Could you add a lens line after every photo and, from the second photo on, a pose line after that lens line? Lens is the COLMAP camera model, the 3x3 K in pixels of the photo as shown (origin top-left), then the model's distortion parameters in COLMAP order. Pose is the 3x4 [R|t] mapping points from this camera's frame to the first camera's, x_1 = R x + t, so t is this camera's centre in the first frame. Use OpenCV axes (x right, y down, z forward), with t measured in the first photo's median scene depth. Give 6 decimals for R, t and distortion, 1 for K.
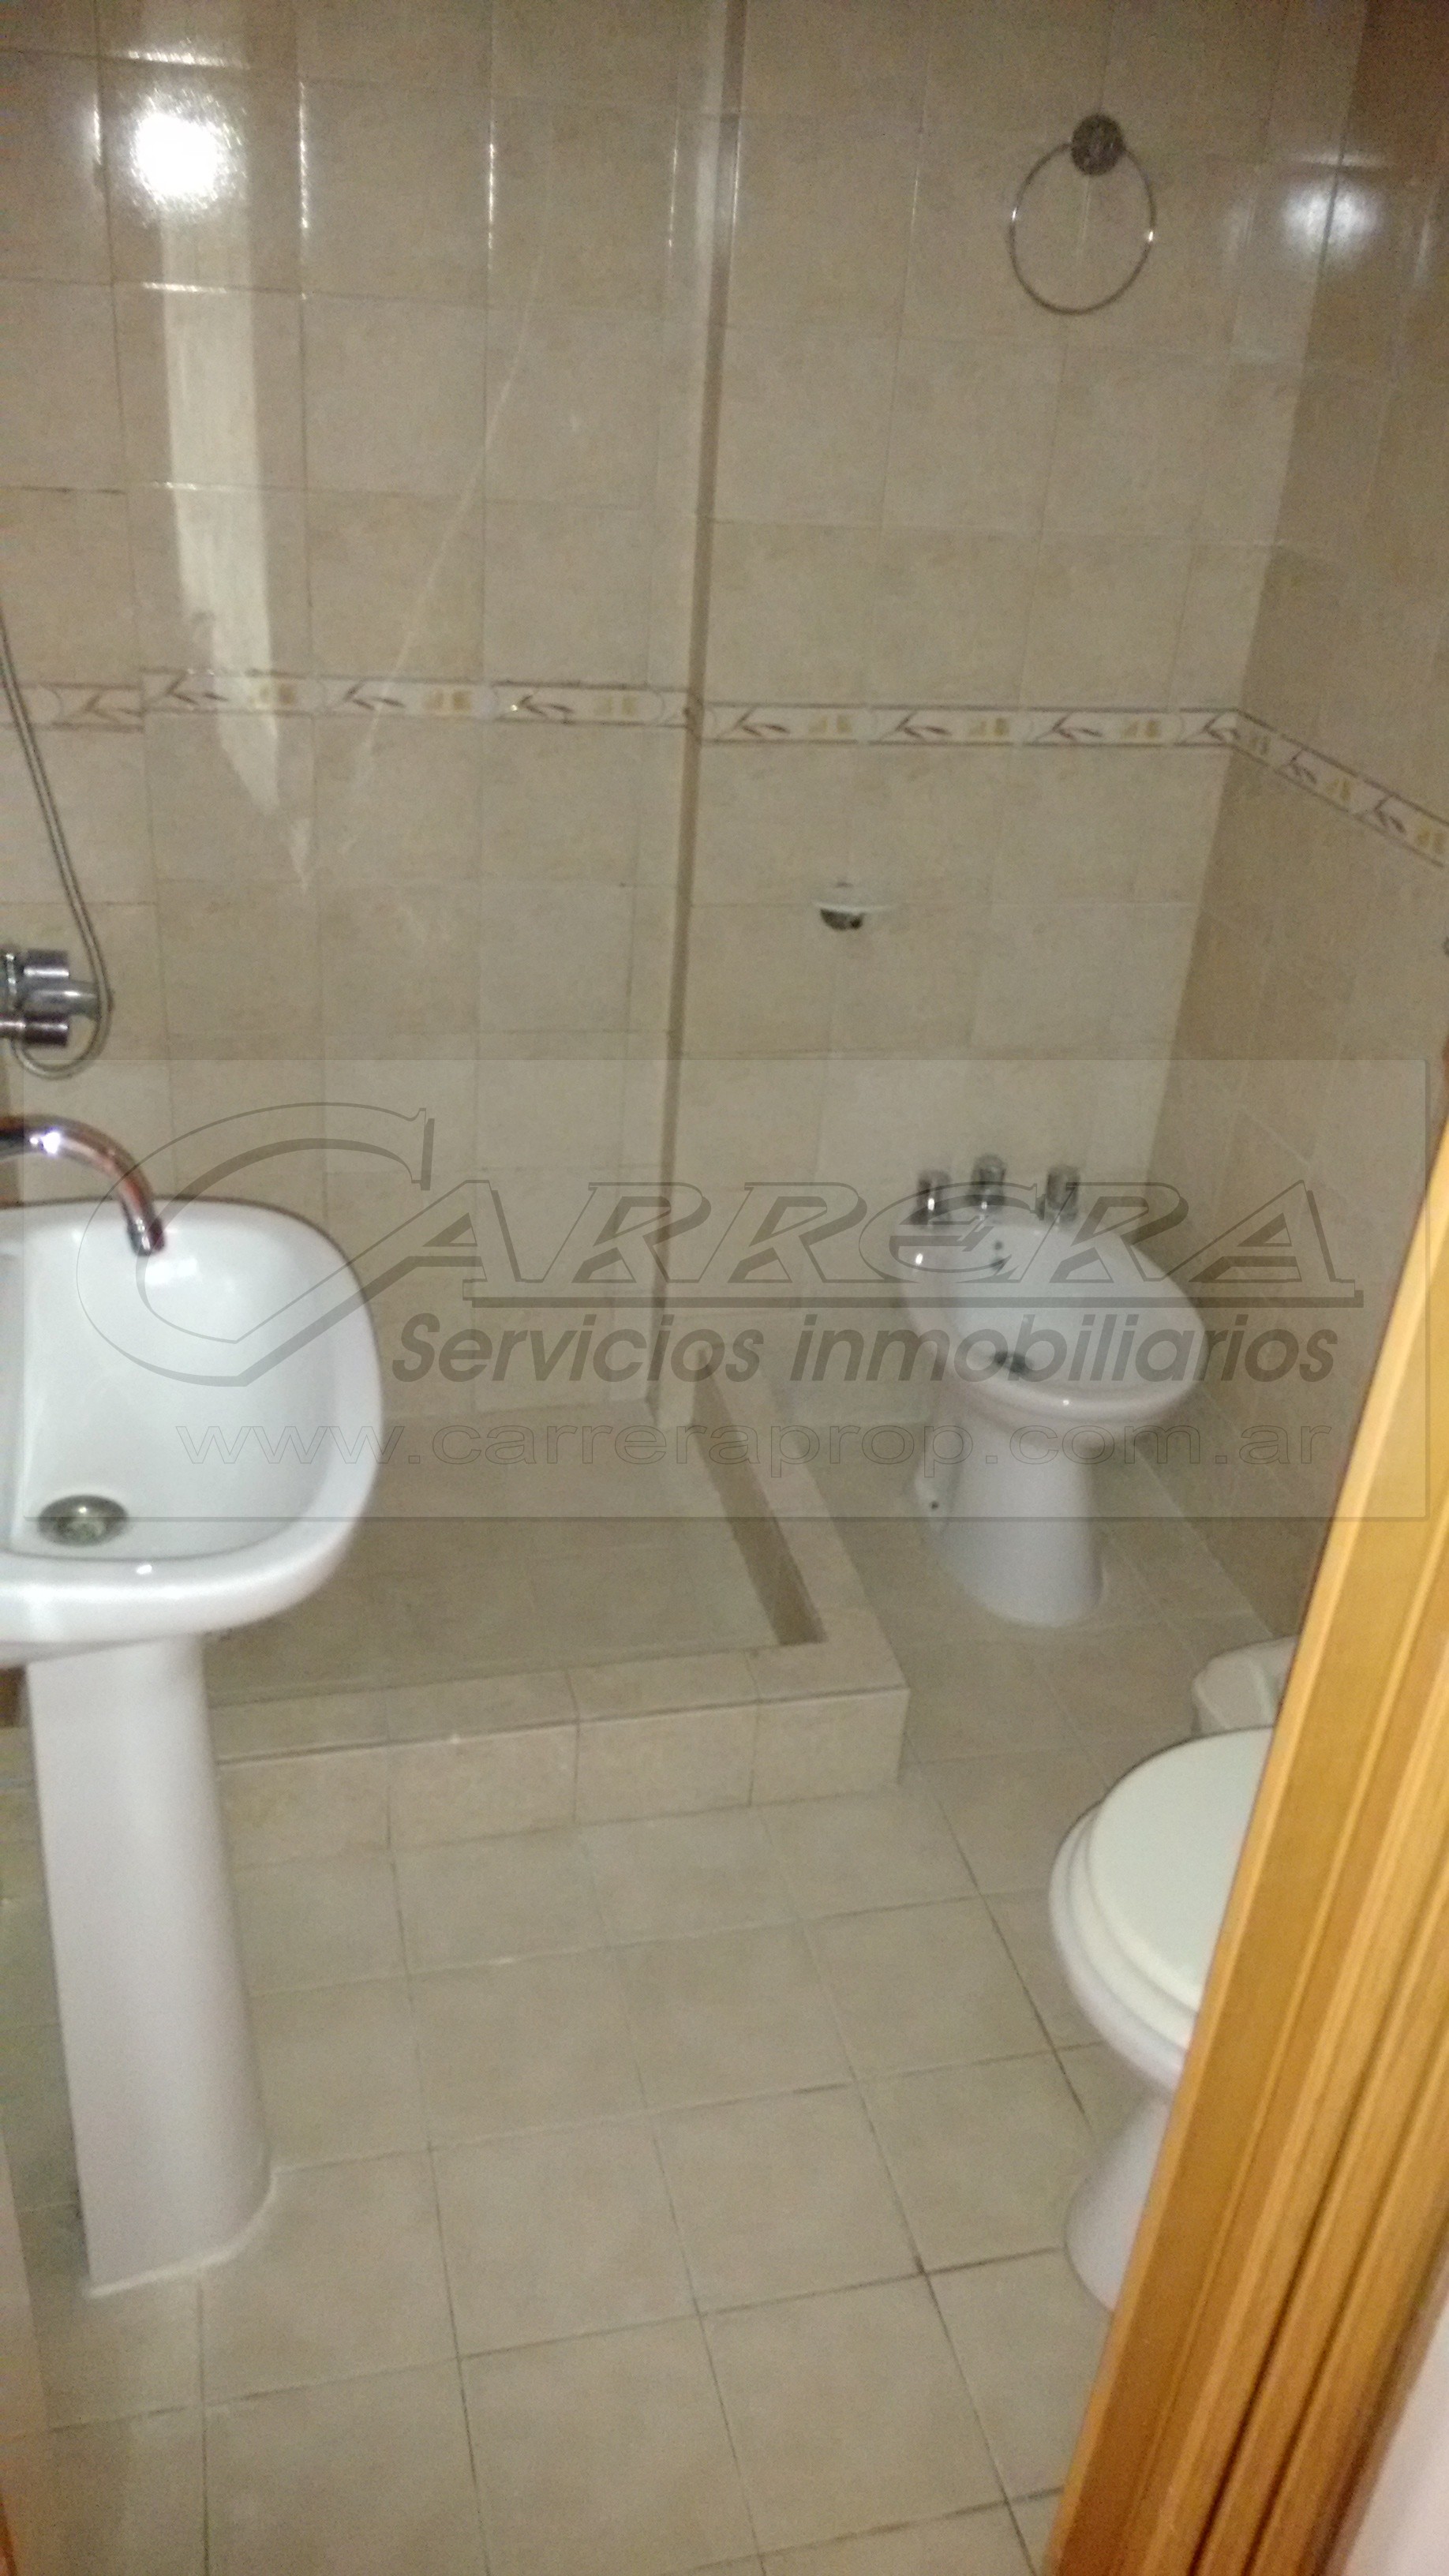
lens RADIAL K [[2010.7, 0, 753.8], [0, 2010.7, 1292.1], [0, 0, 1]] dist [0.121014, -0.193638]
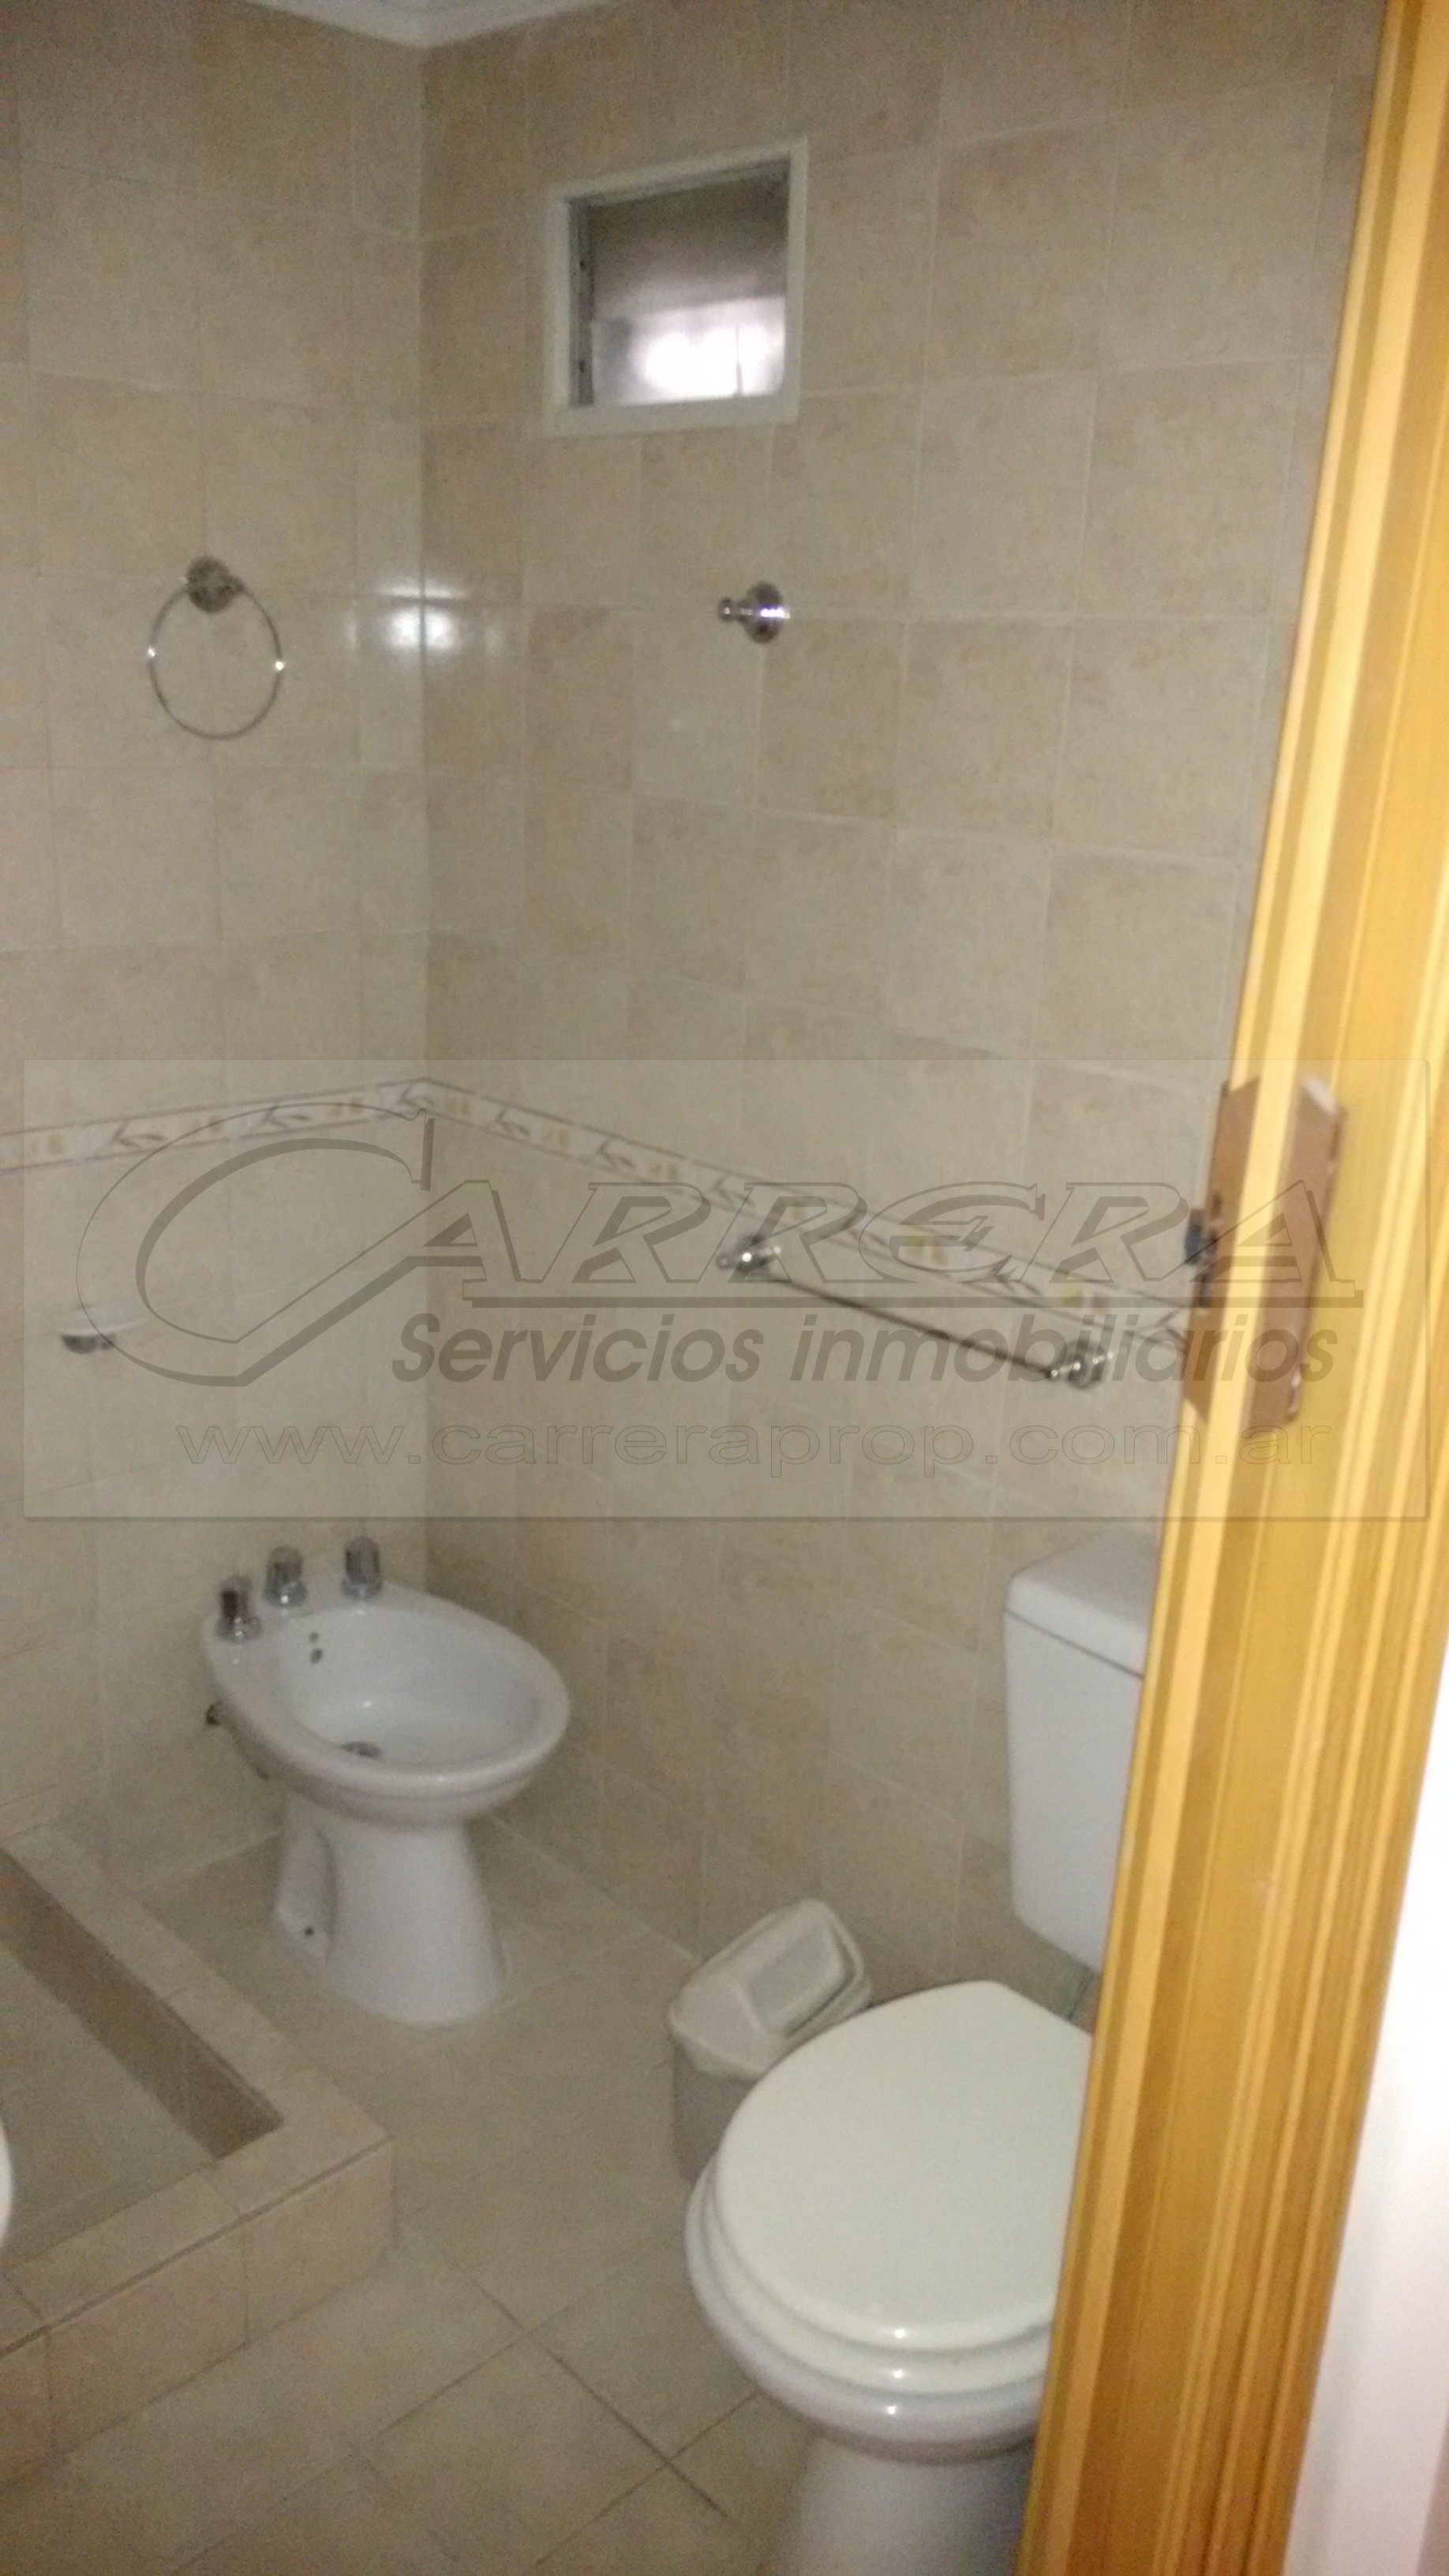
lens RADIAL K [[2010.7, 0, 753.8], [0, 2010.7, 1292.1], [0, 0, 1]] dist [0.121014, -0.193638]
pose [[0.860936, -0.184607, 0.474036, -0.137677], [0.257839, 0.961625, -0.093791, -0.040095], [-0.438531, 0.202973, 0.875496, 0.036527]]
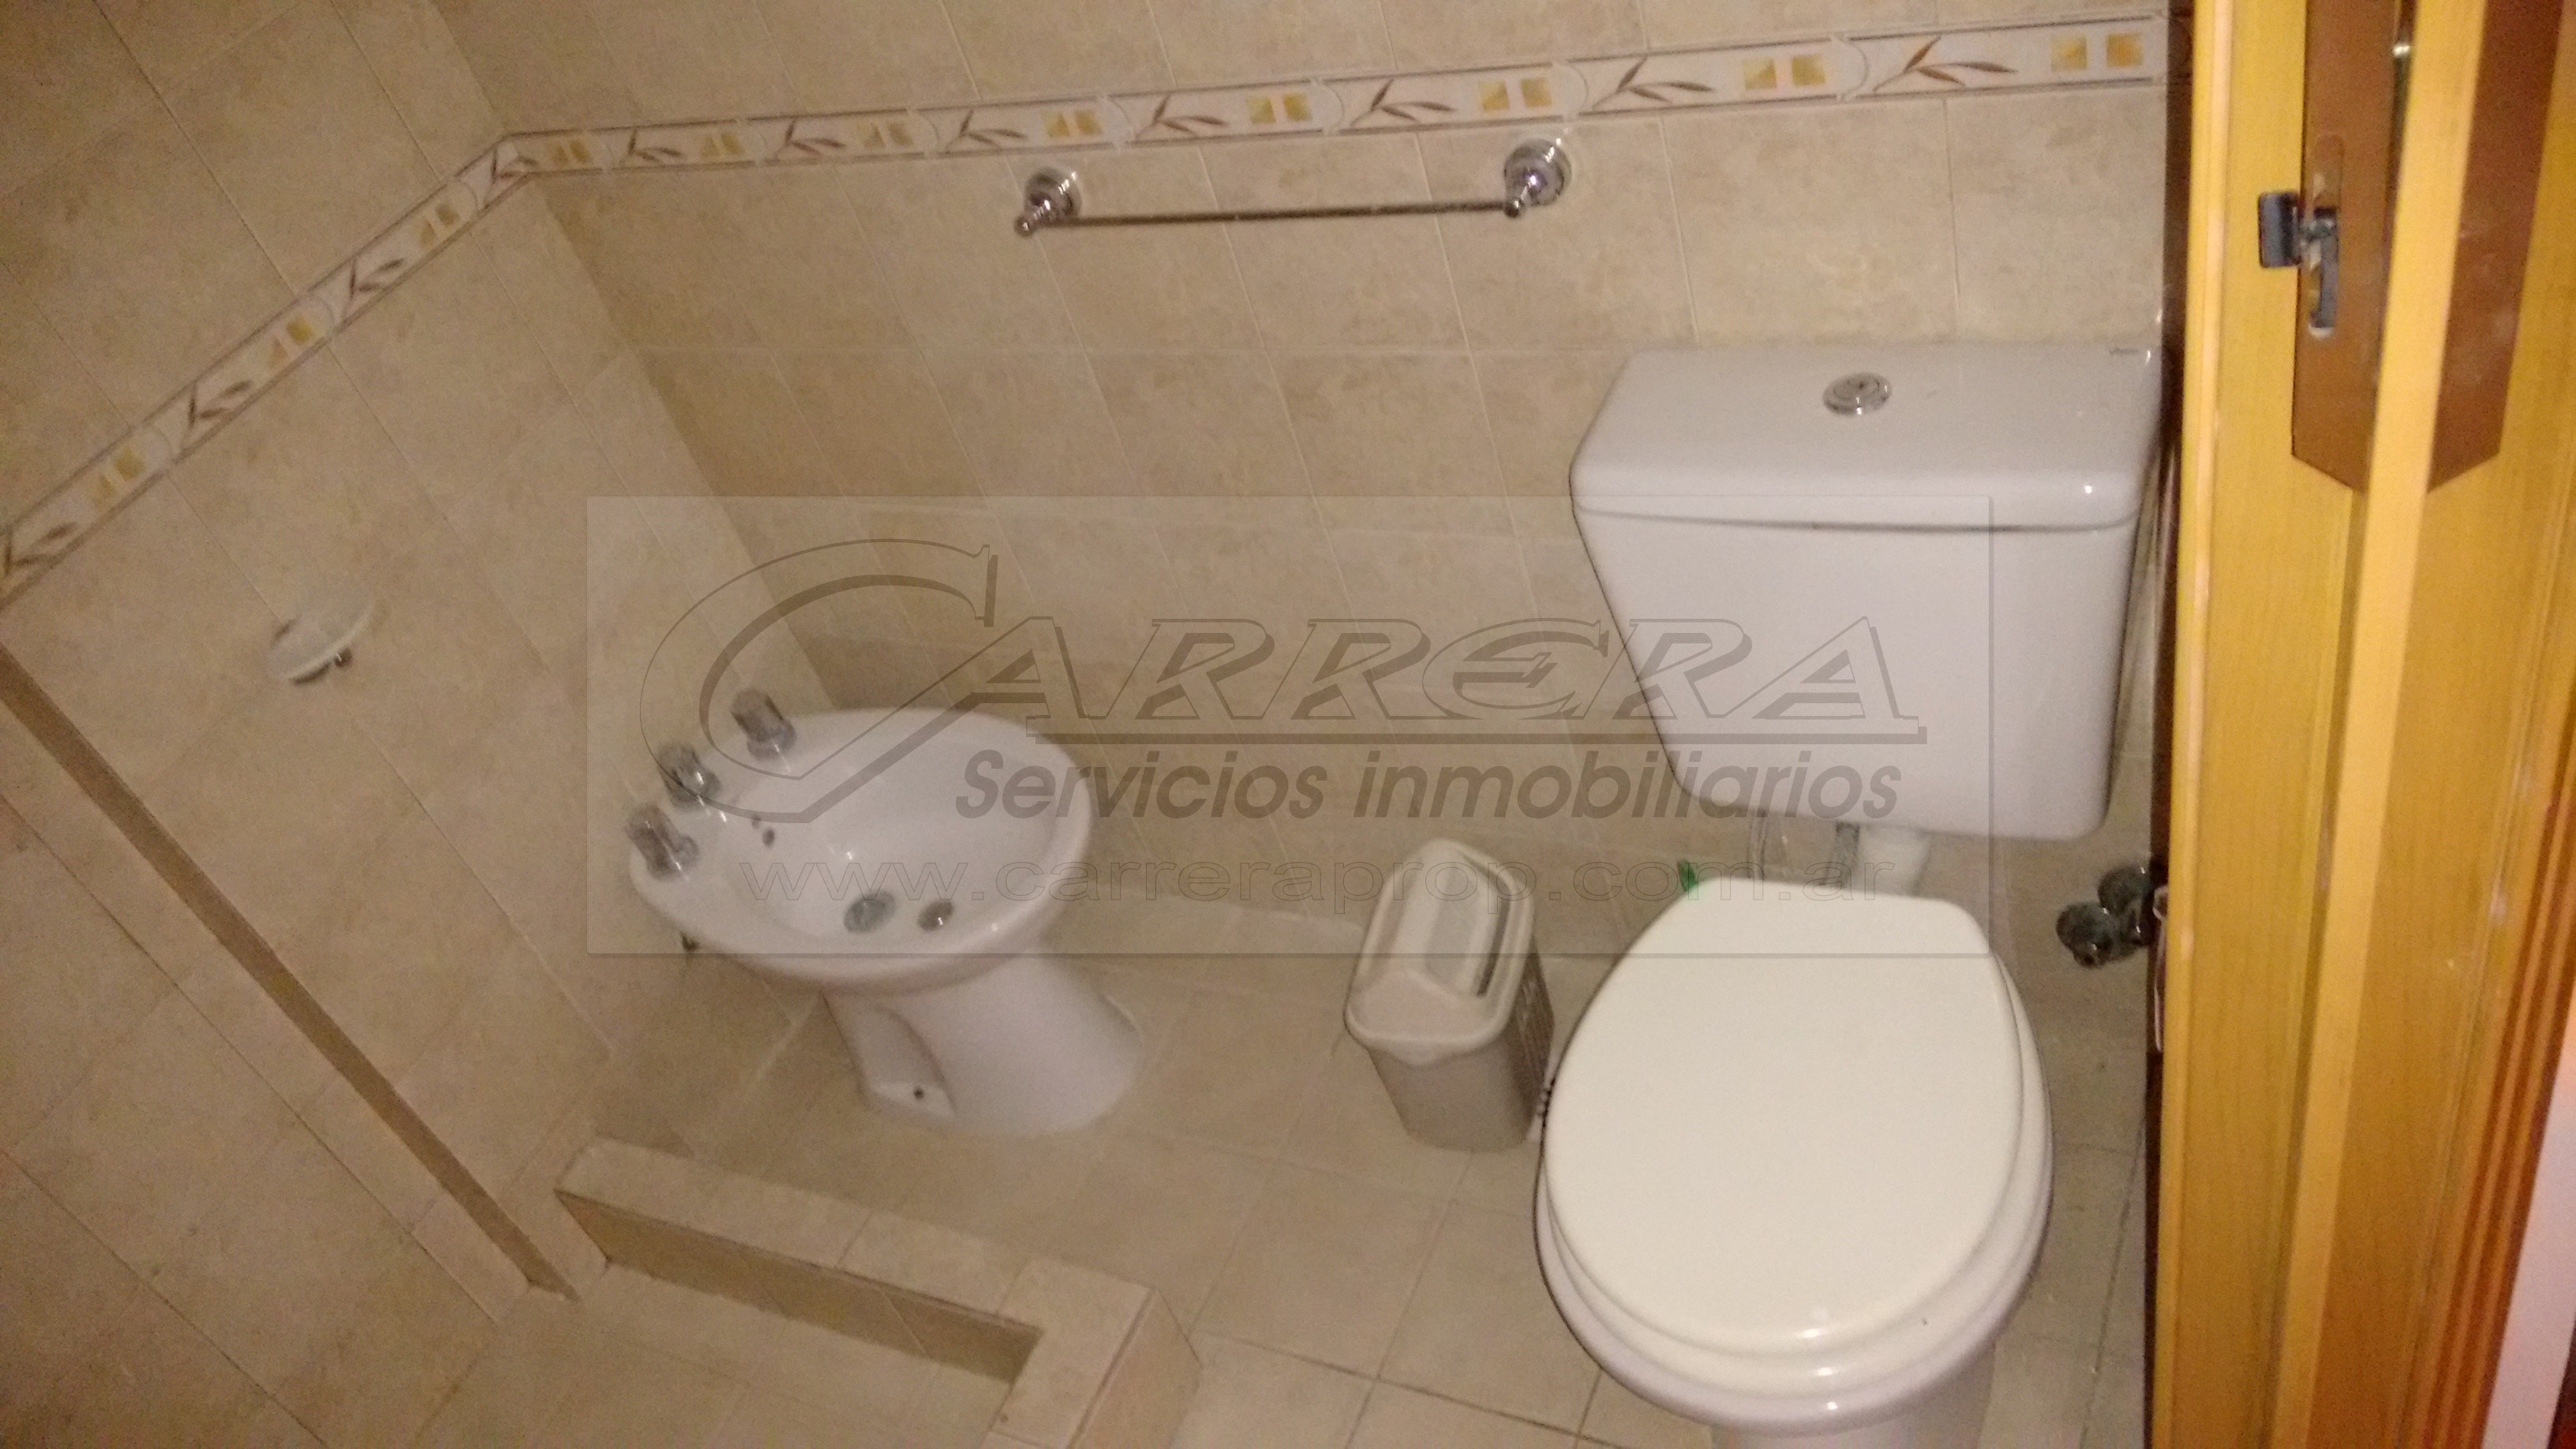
lens RADIAL K [[2010.7, 0, 1288.0], [0, 2010.7, 724.5], [0, 0, 1]] dist [0.121014, -0.193638]
pose [[0.589305, -0.687384, 0.424526, -0.079846], [0.636142, 0.718713, 0.280668, -0.159335], [-0.498040, 0.104660, 0.860815, 0.203752]]
